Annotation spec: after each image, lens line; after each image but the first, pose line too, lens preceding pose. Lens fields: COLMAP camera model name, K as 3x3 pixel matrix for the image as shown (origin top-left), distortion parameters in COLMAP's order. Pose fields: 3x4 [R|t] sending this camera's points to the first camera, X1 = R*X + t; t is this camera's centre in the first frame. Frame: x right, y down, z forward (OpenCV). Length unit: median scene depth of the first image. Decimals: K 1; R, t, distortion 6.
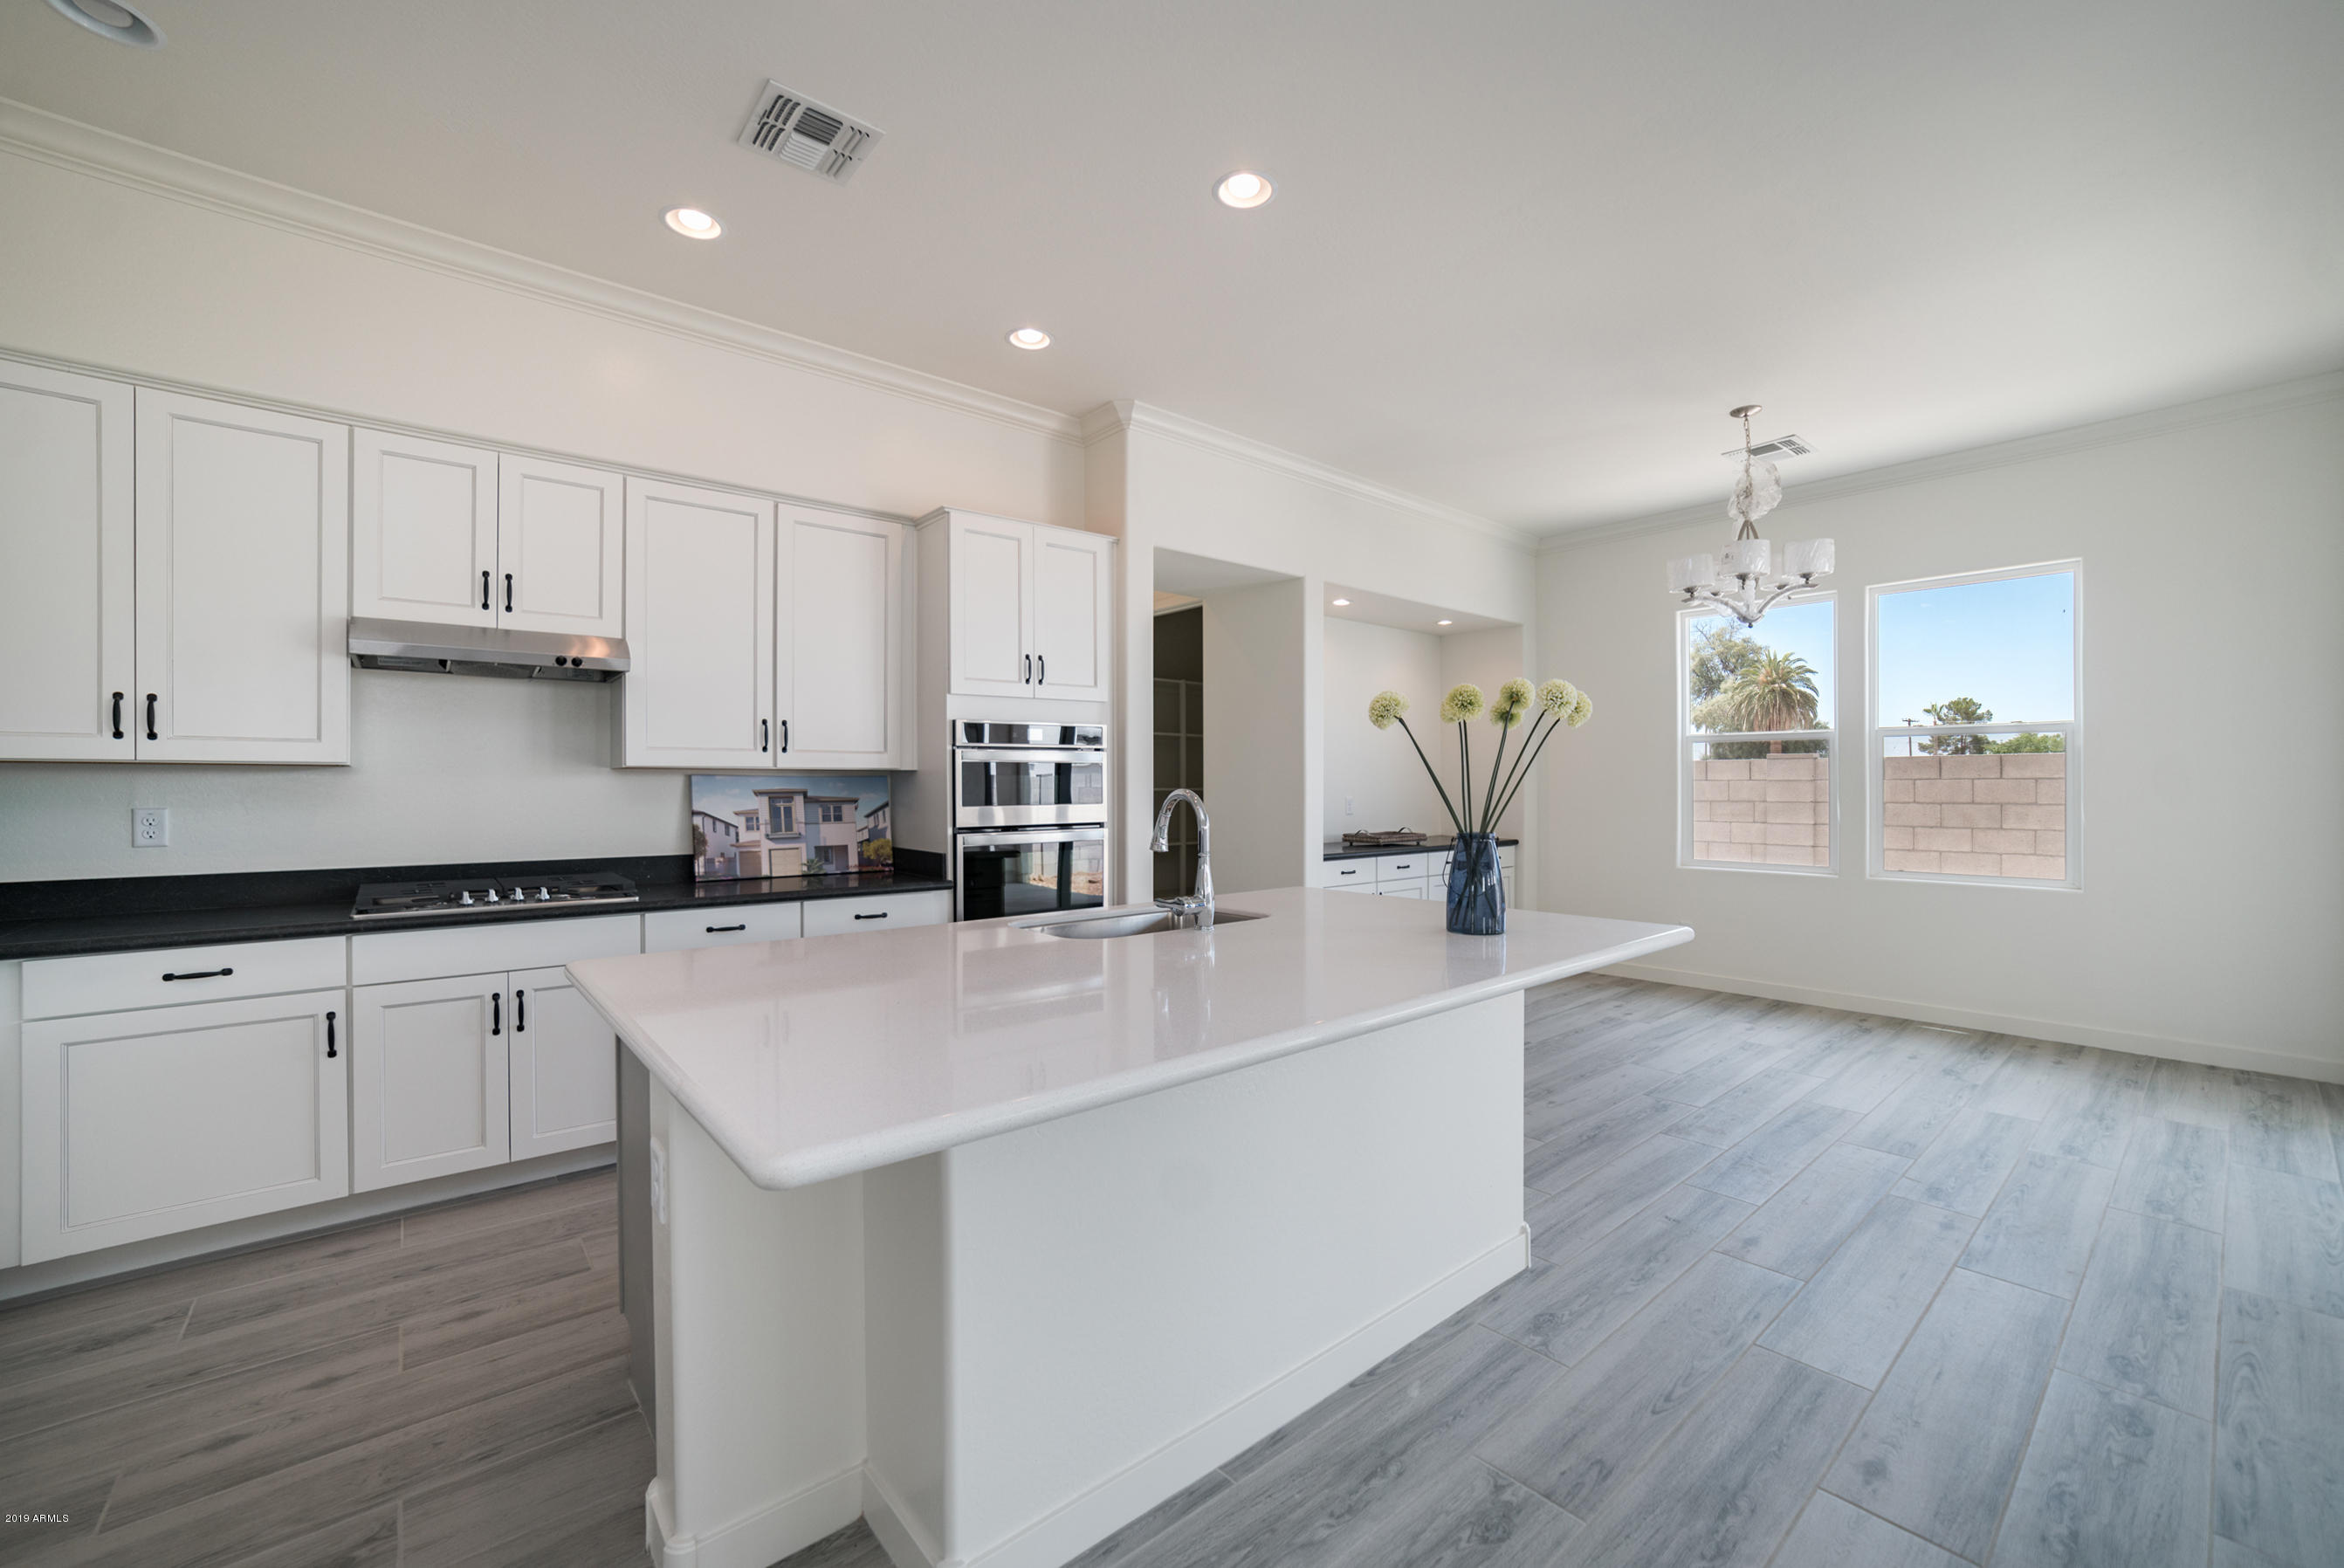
lens RADIAL K [[918.5, 0, 1179.5], [0, 918.5, 781.9], [0, 0, 1]] dist [-0.025686, 0.001809]
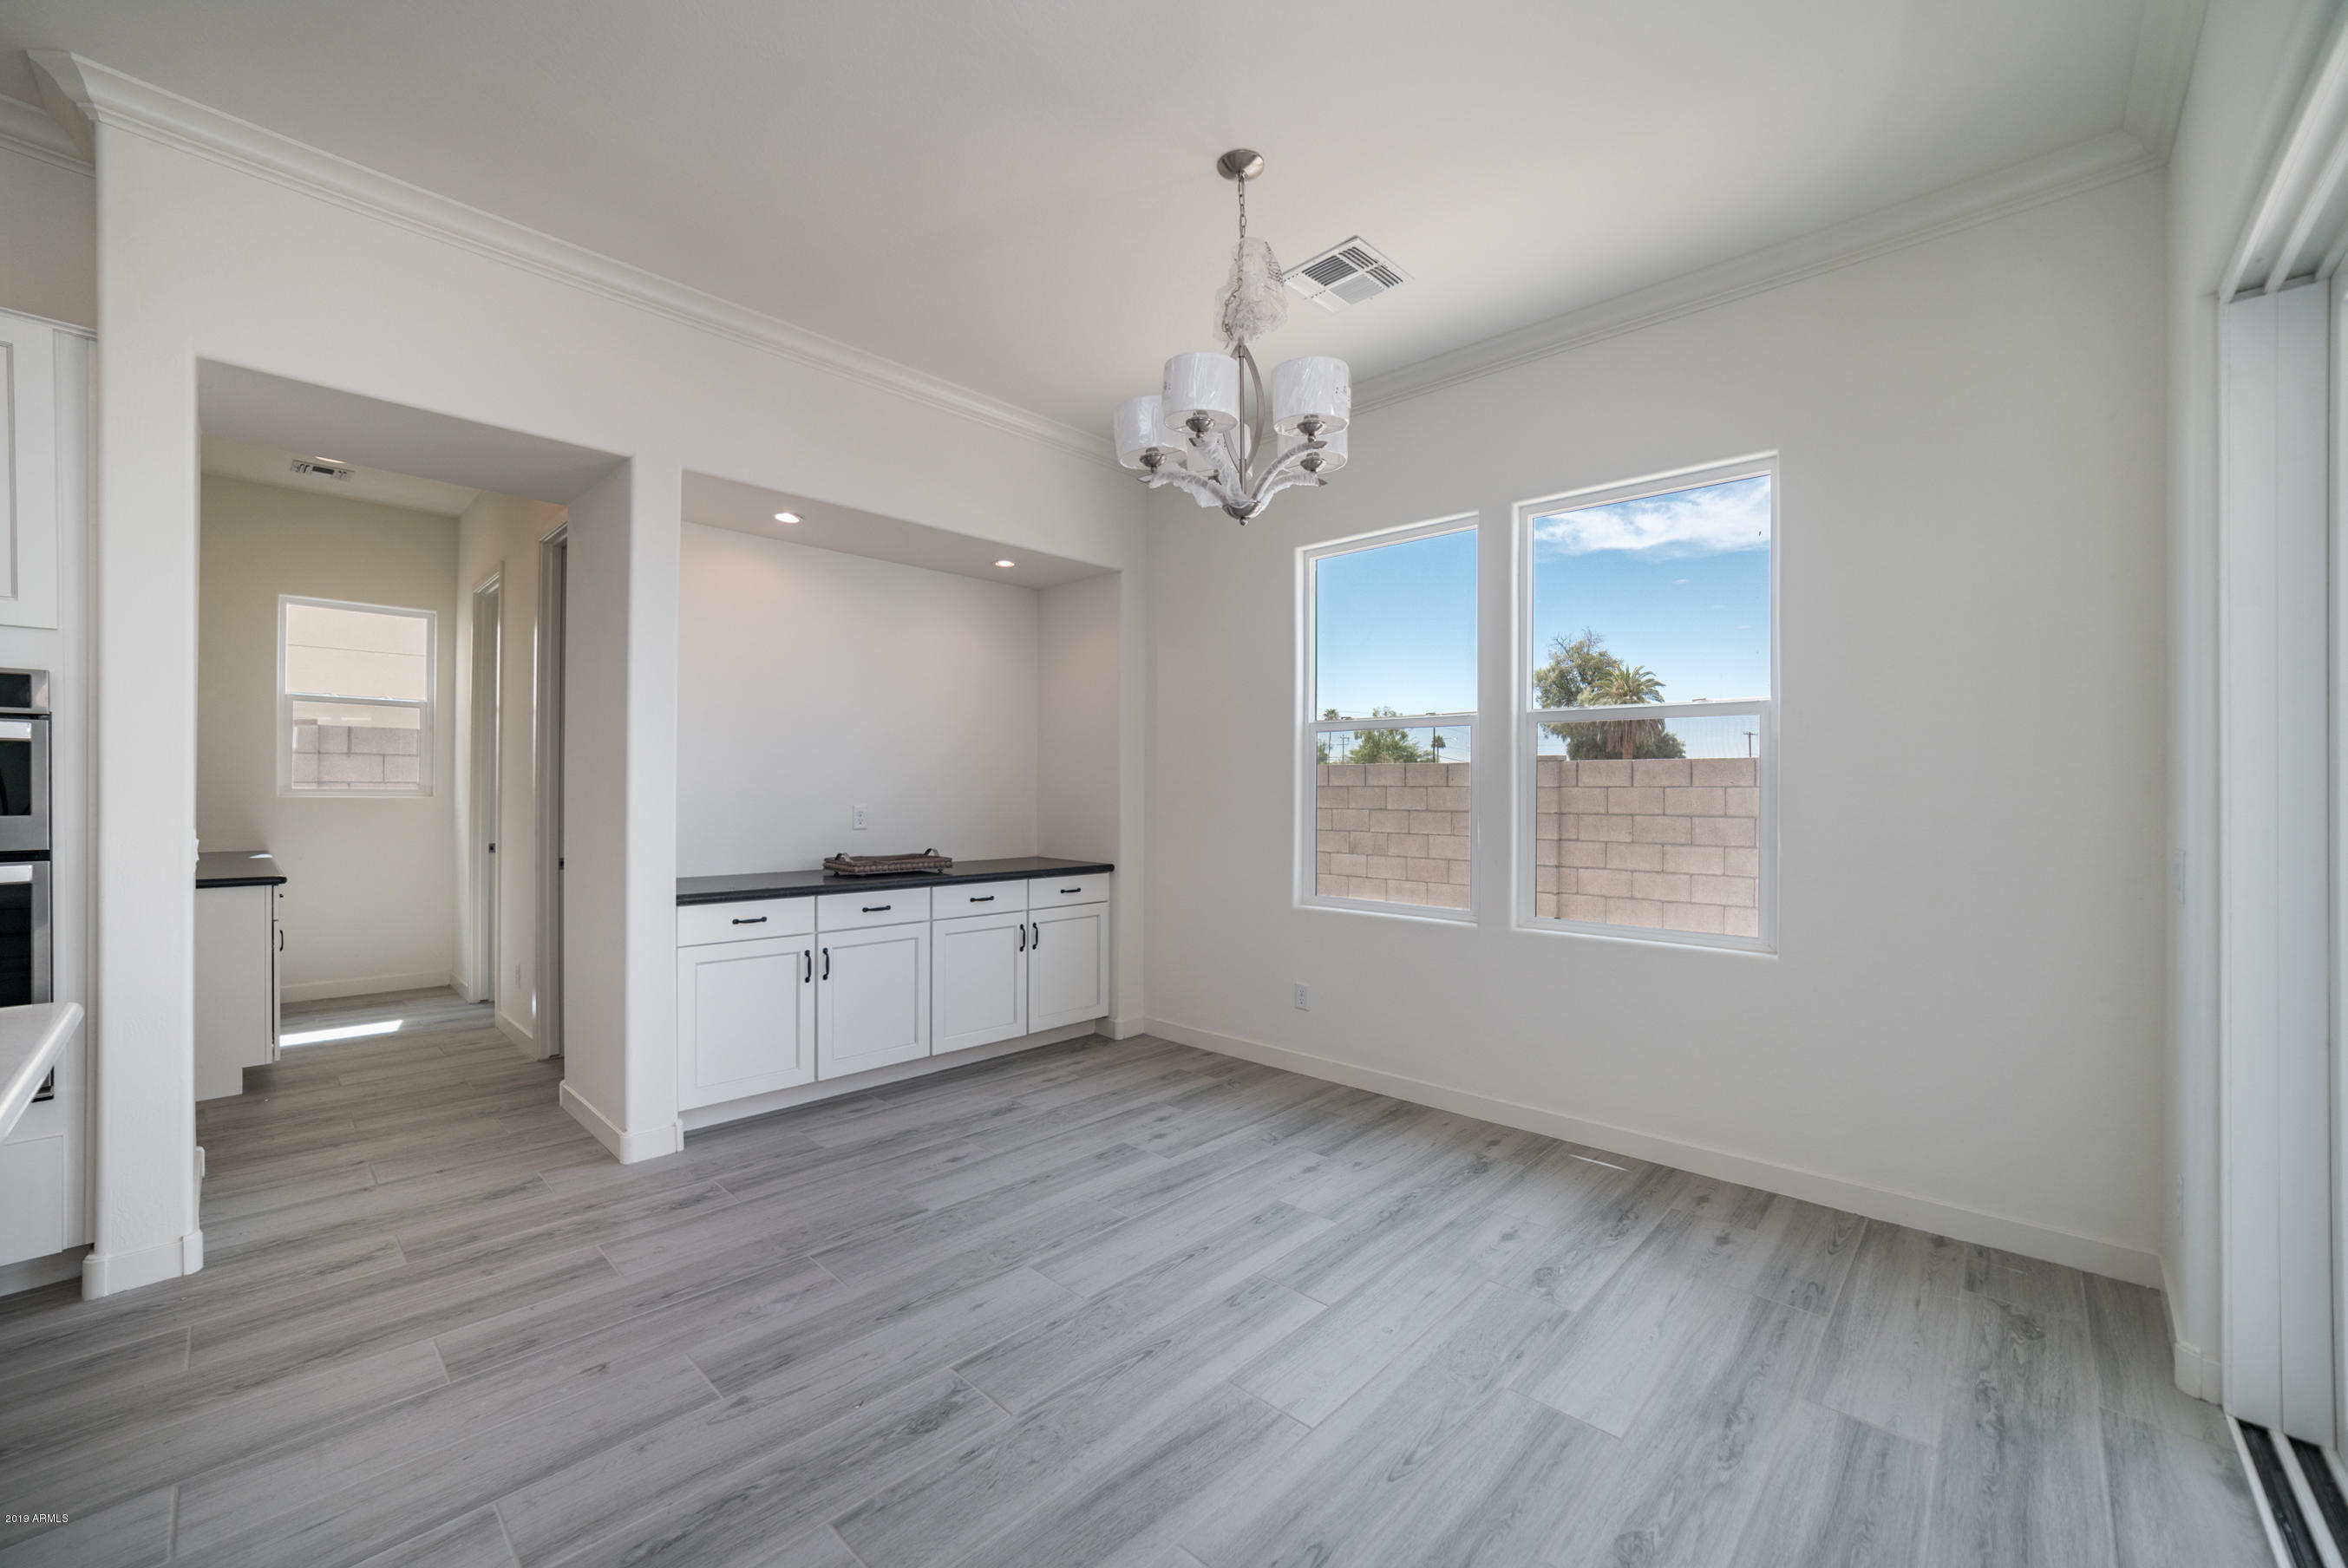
lens RADIAL K [[920.0, 0, 1166.7], [0, 920.0, 783.9], [0, 0, 1]] dist [-0.025686, 0.001809]
pose [[0.994567, 0.007581, 0.103826, 0.550177], [-0.007167, 0.999965, -0.004362, 0.002465], [-0.103856, 0.003594, 0.994586, 0.434500]]
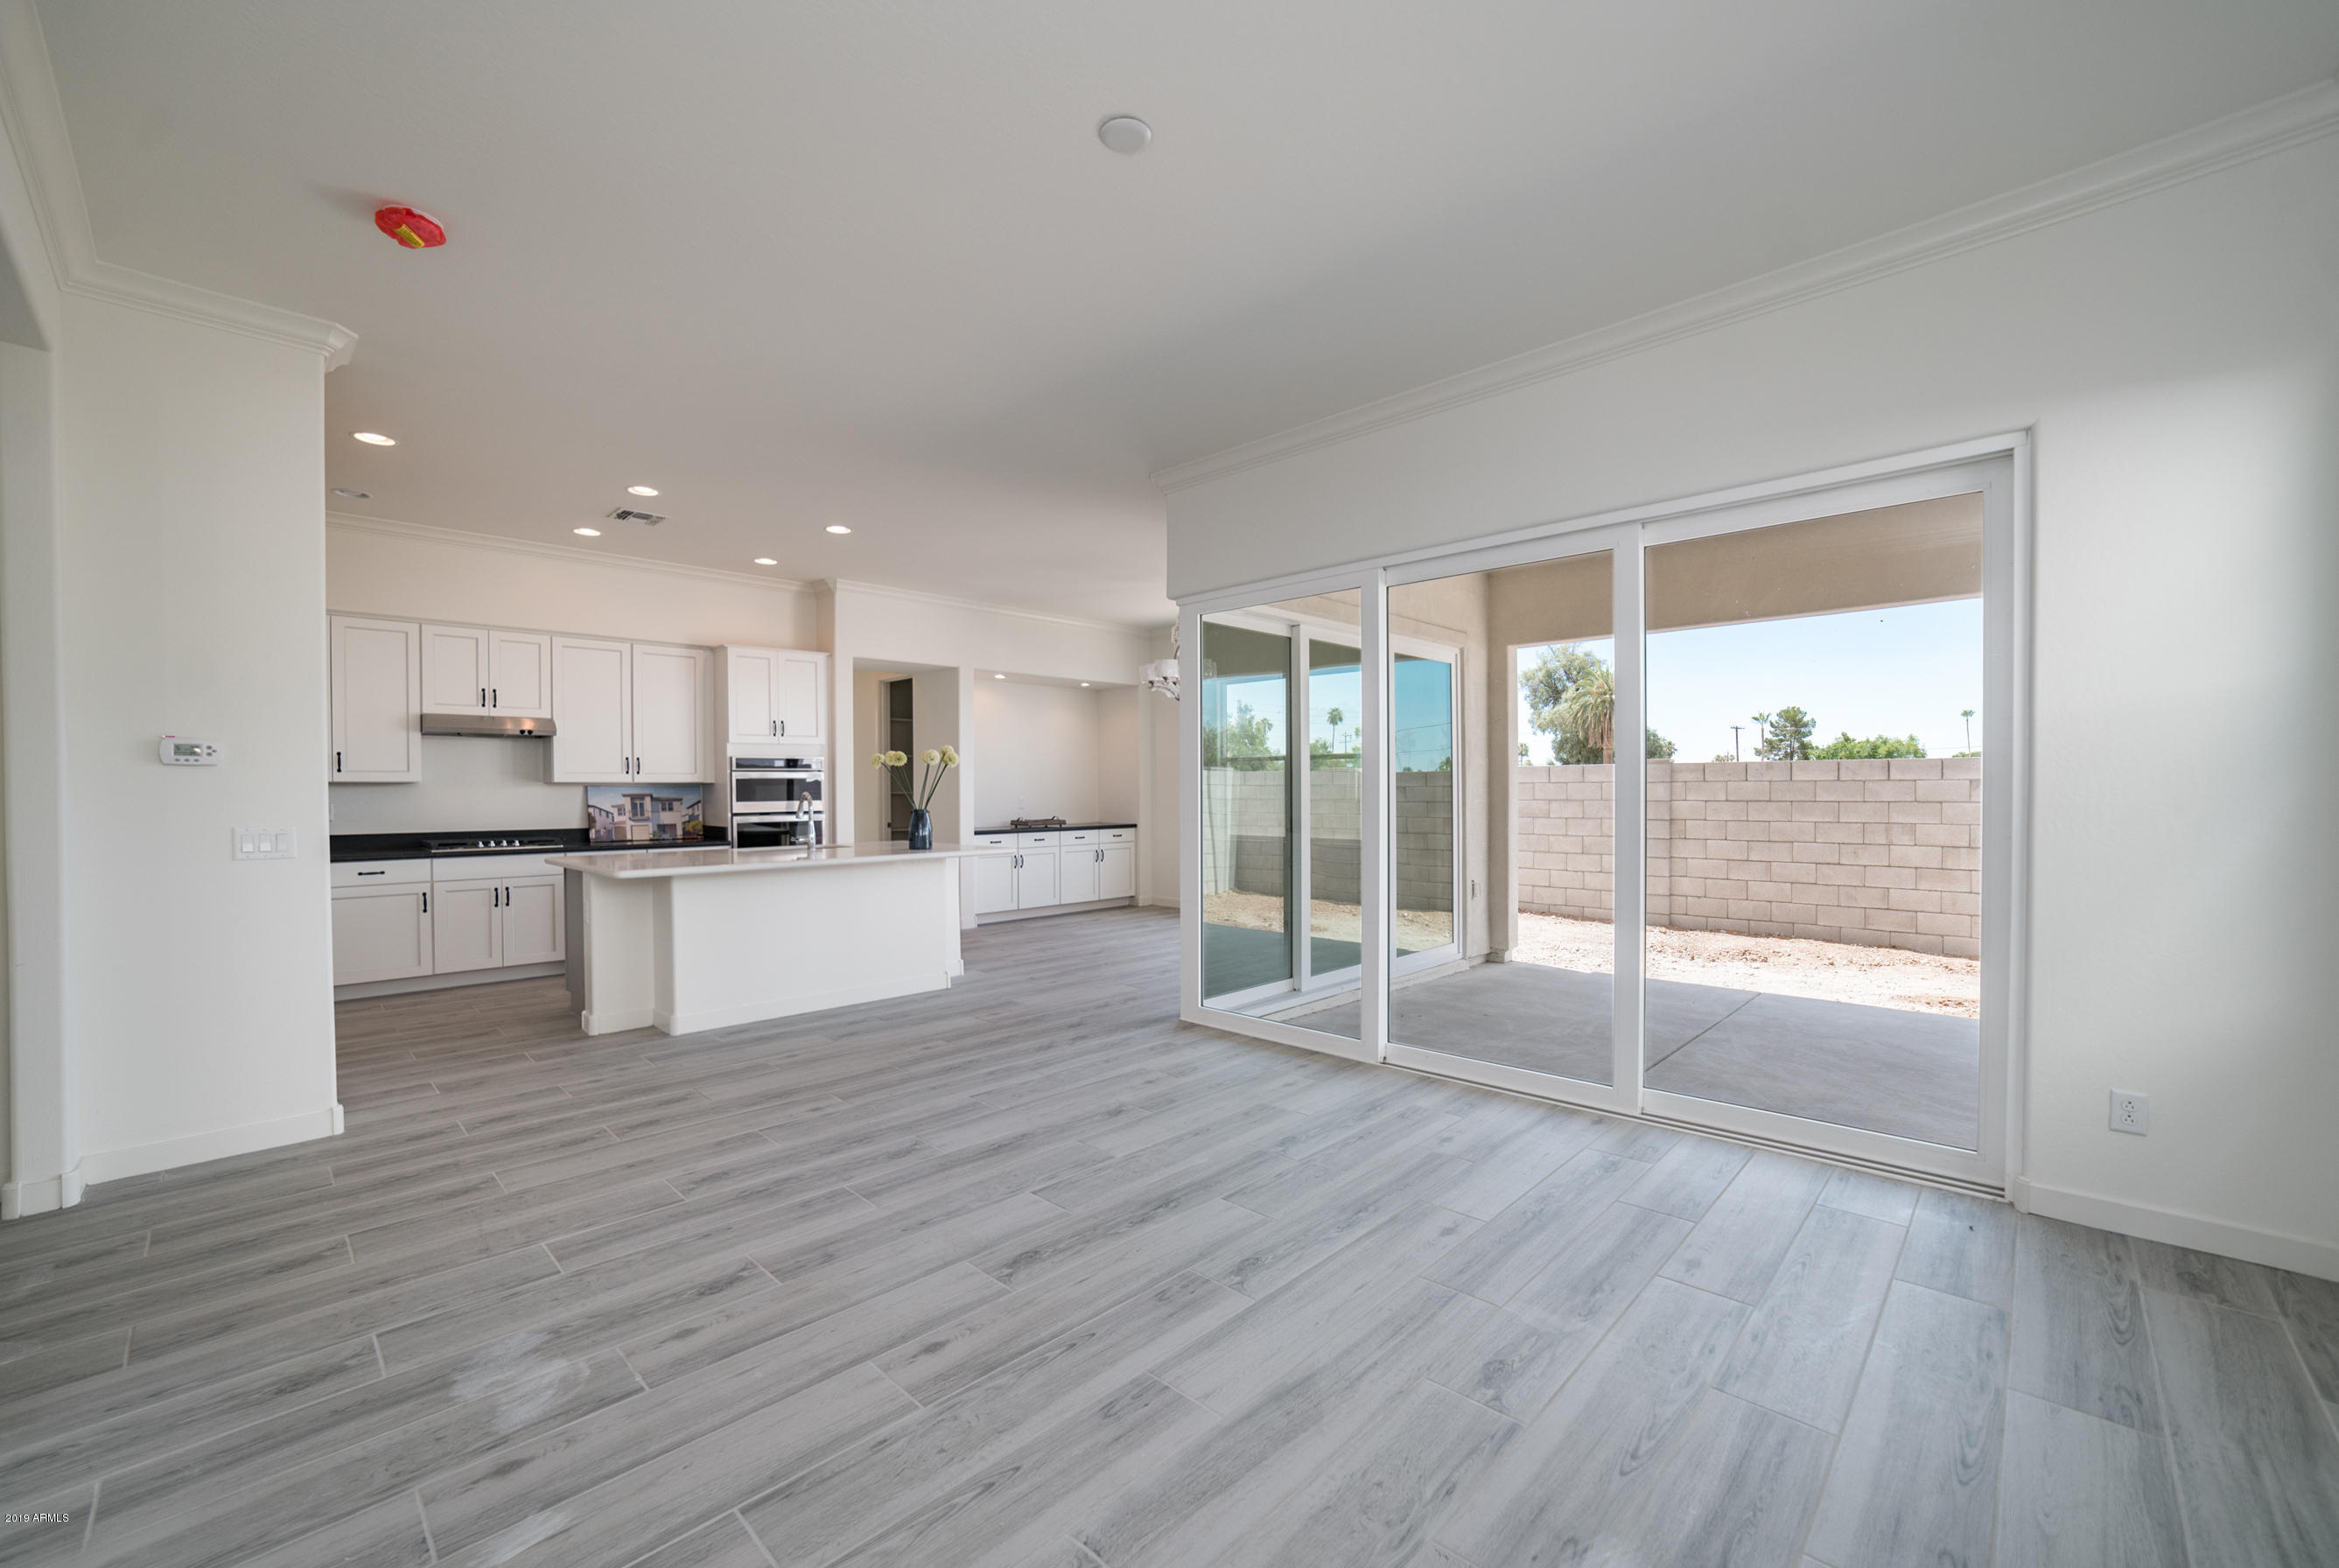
lens RADIAL K [[916.5, 0, 1163.9], [0, 916.5, 796.6], [0, 0, 1]] dist [-0.025686, 0.001809]
pose [[0.995882, -0.004087, 0.090569, 0.451087], [0.002993, 0.999921, 0.012206, -0.004388], [-0.090611, -0.011885, 0.995815, -0.913411]]
